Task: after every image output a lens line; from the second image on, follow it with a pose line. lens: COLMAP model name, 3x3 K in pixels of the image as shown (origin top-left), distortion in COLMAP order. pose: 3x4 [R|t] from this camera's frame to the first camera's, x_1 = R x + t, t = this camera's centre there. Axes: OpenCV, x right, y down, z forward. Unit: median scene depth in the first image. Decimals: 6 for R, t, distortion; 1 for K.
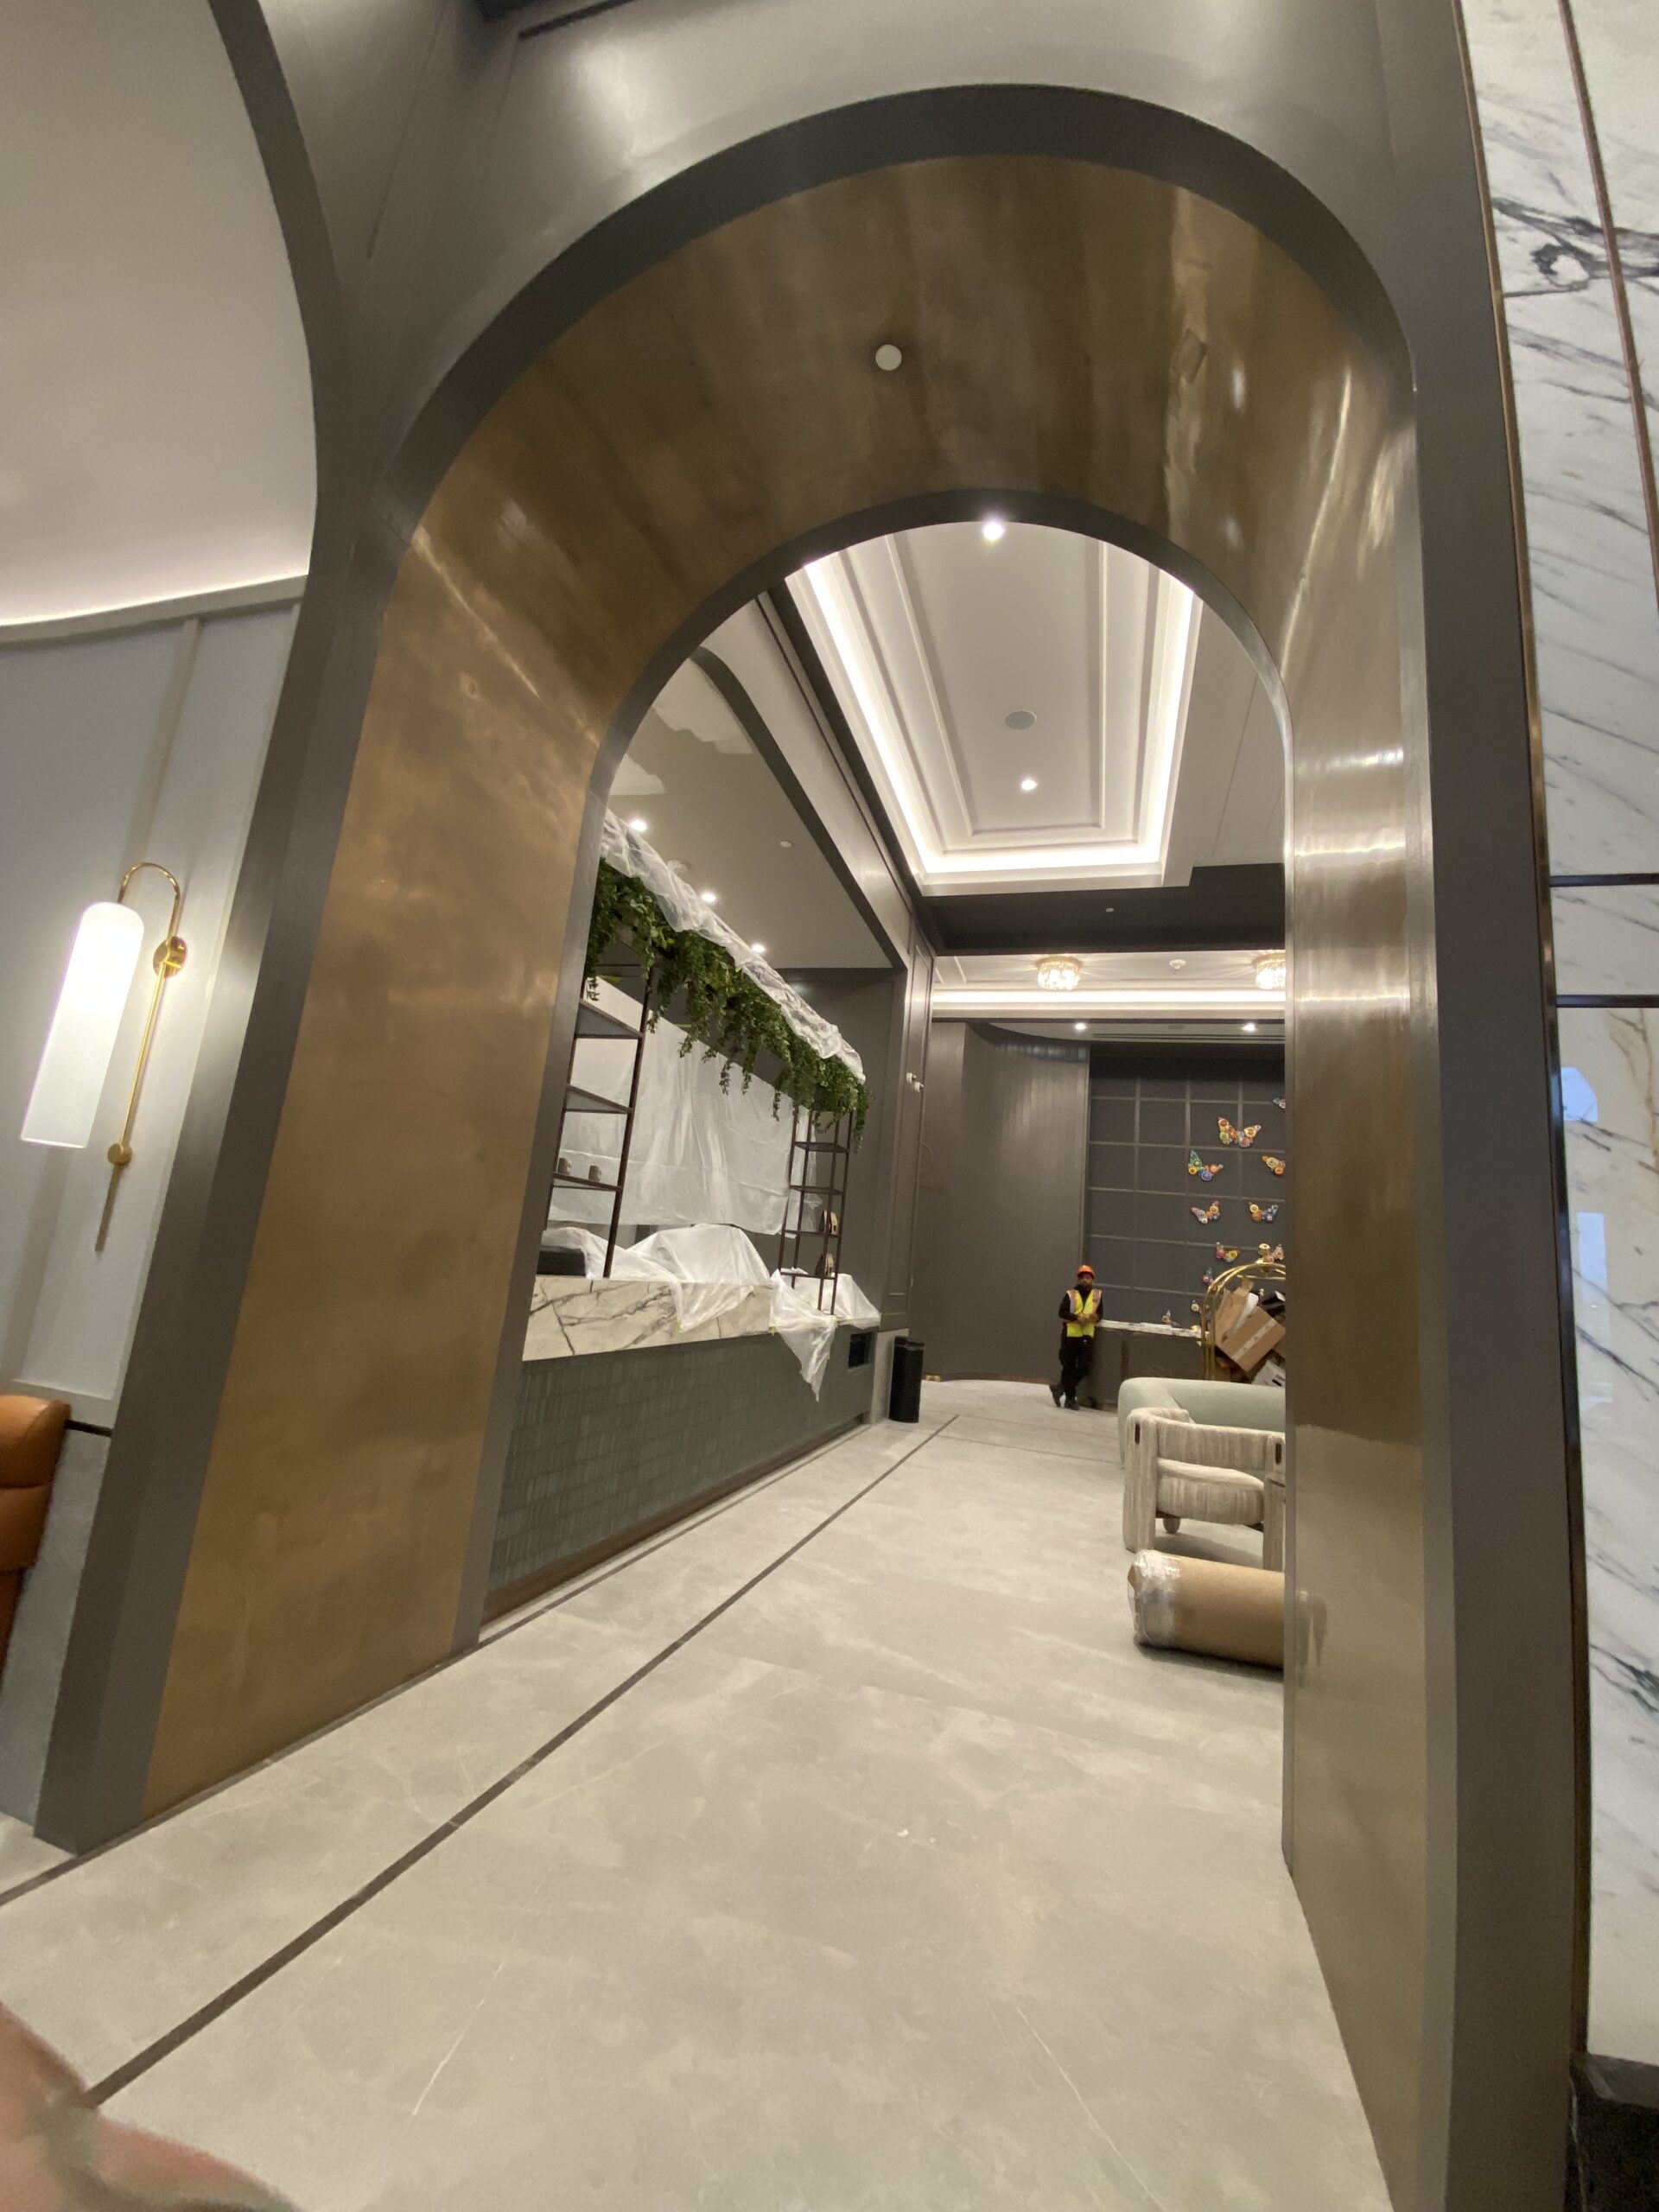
lens RADIAL K [[887.7, 0, 829.5], [0, 887.7, 1106.0], [0, 0, 1]] dist [0.000469, -0.014337]
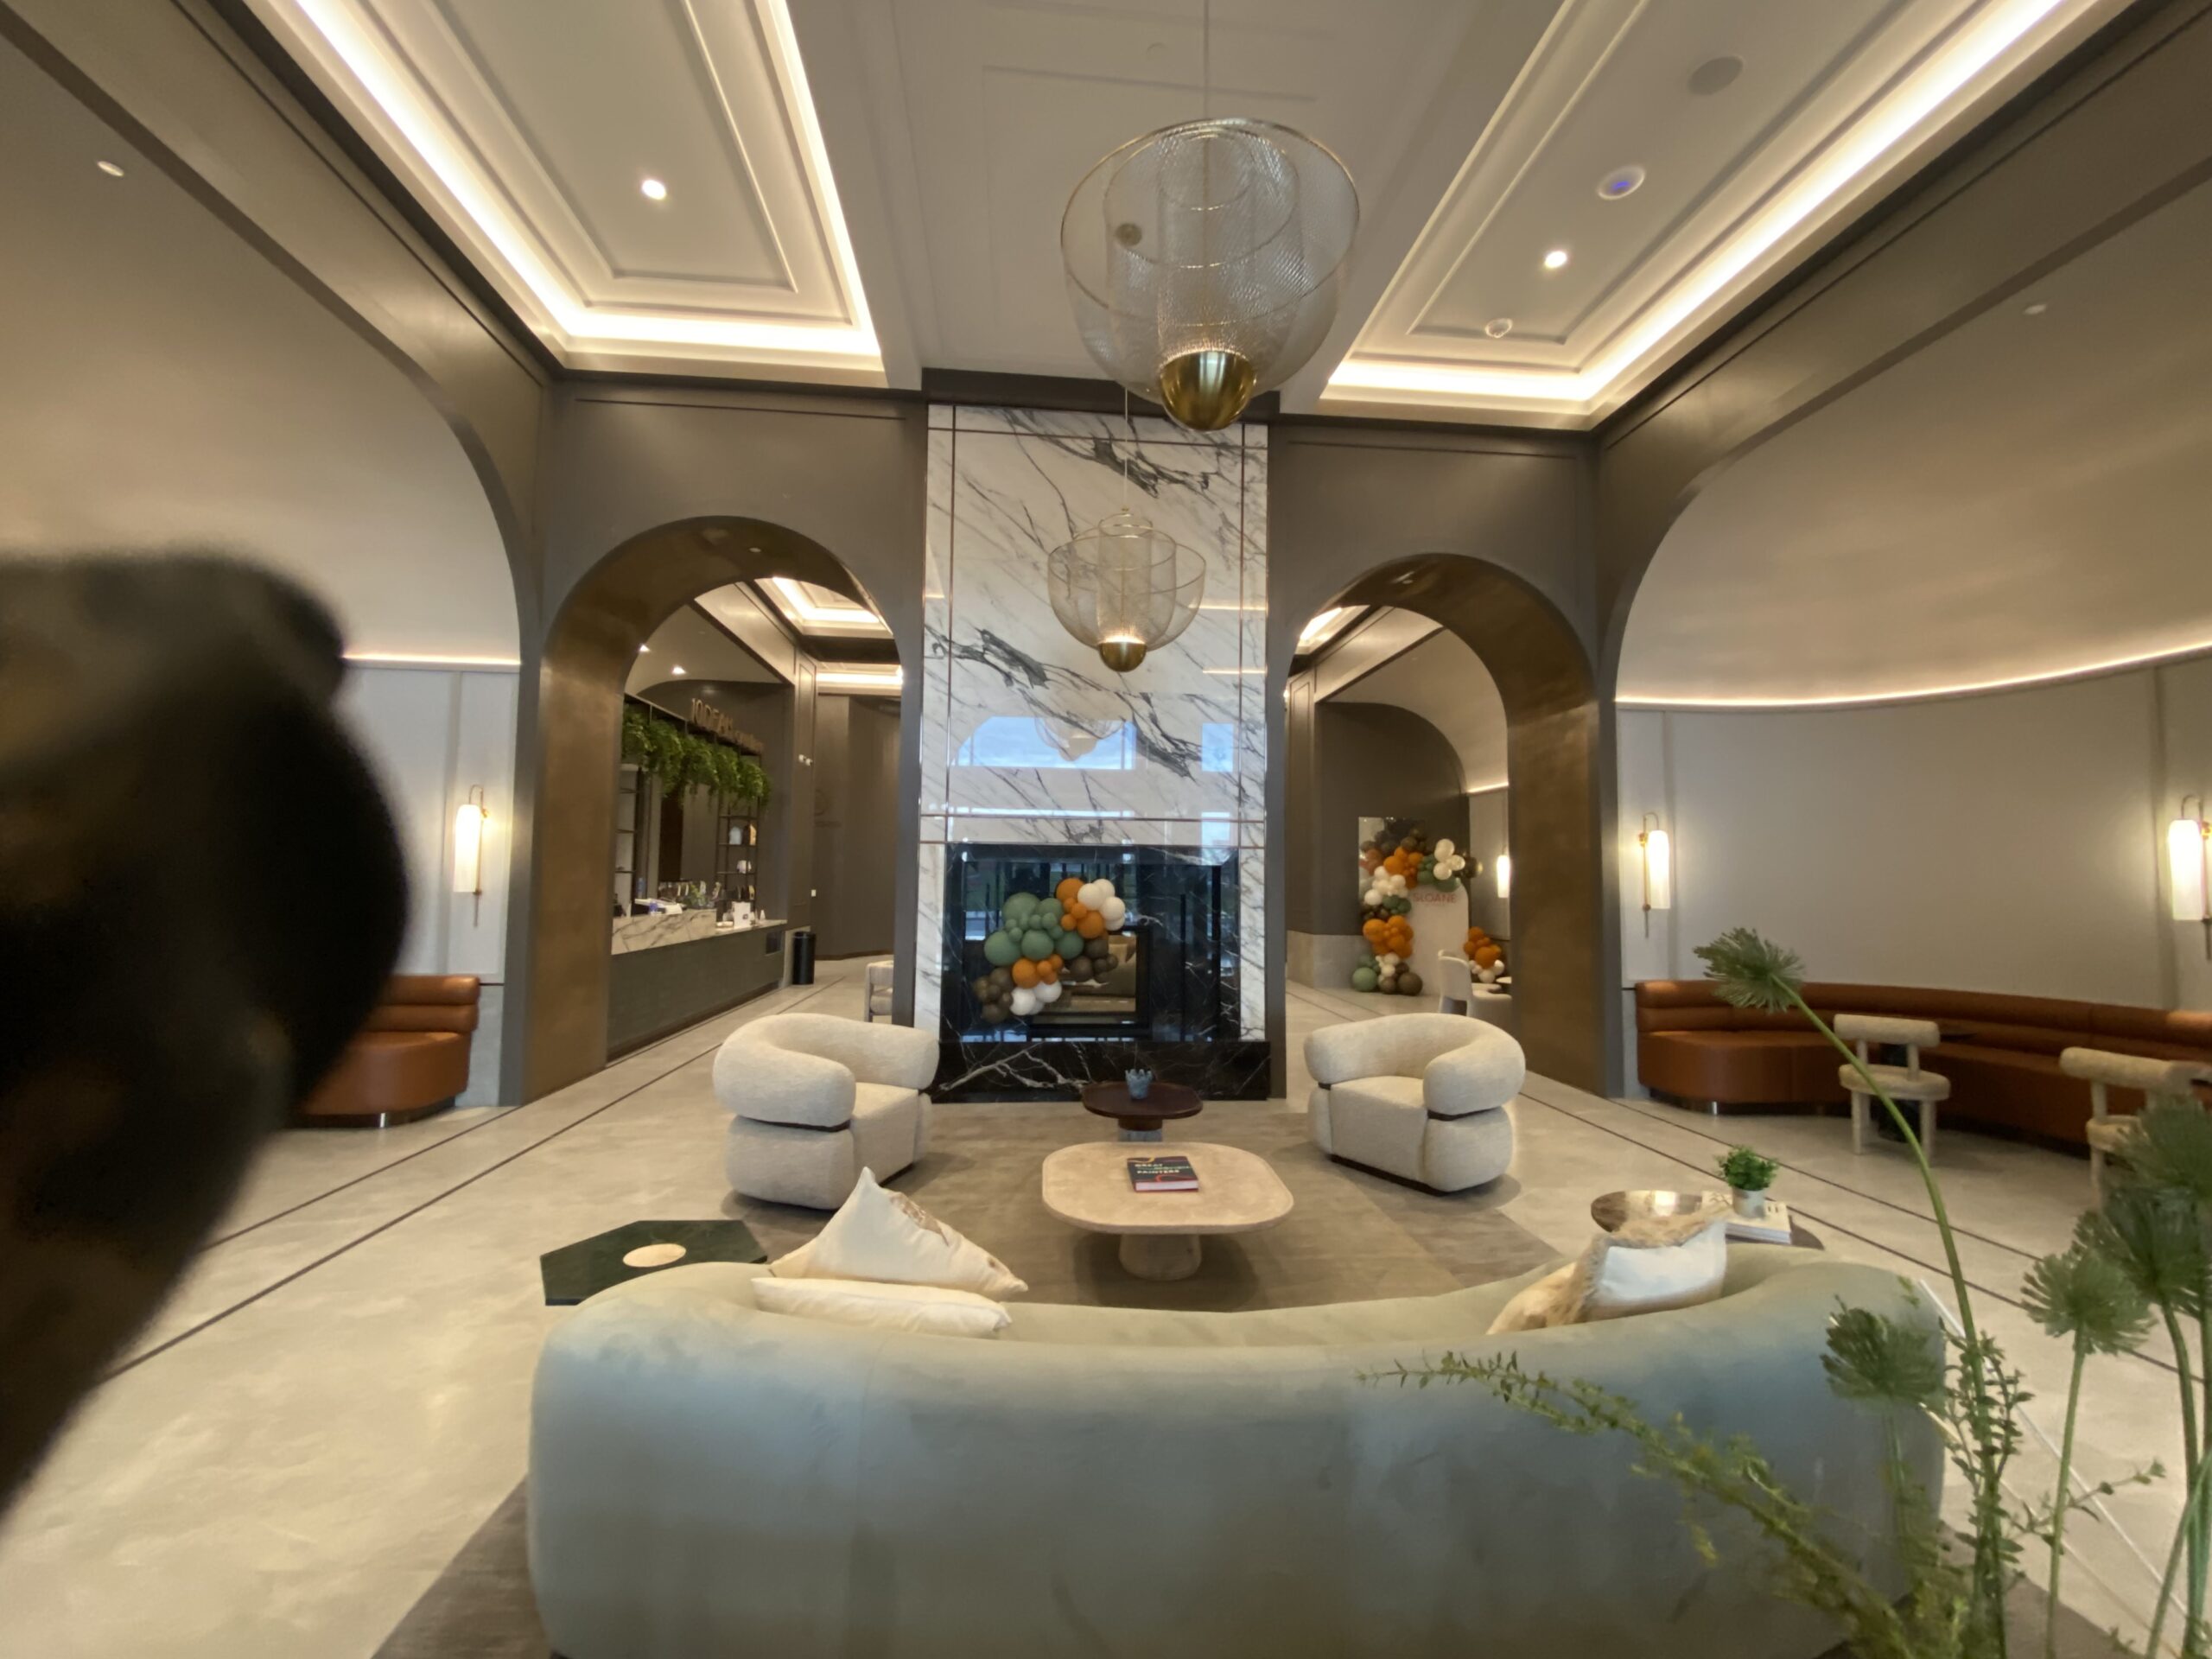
lens RADIAL K [[893.1, 0, 1106.0], [0, 893.1, 829.5], [0, 0, 1]] dist [0.032111, -0.025030]
pose [[0.923656, -0.058826, 0.378681, -0.013285], [0.003915, 0.989545, 0.144172, -0.177057], [-0.383203, -0.131683, 0.914229, -0.765582]]
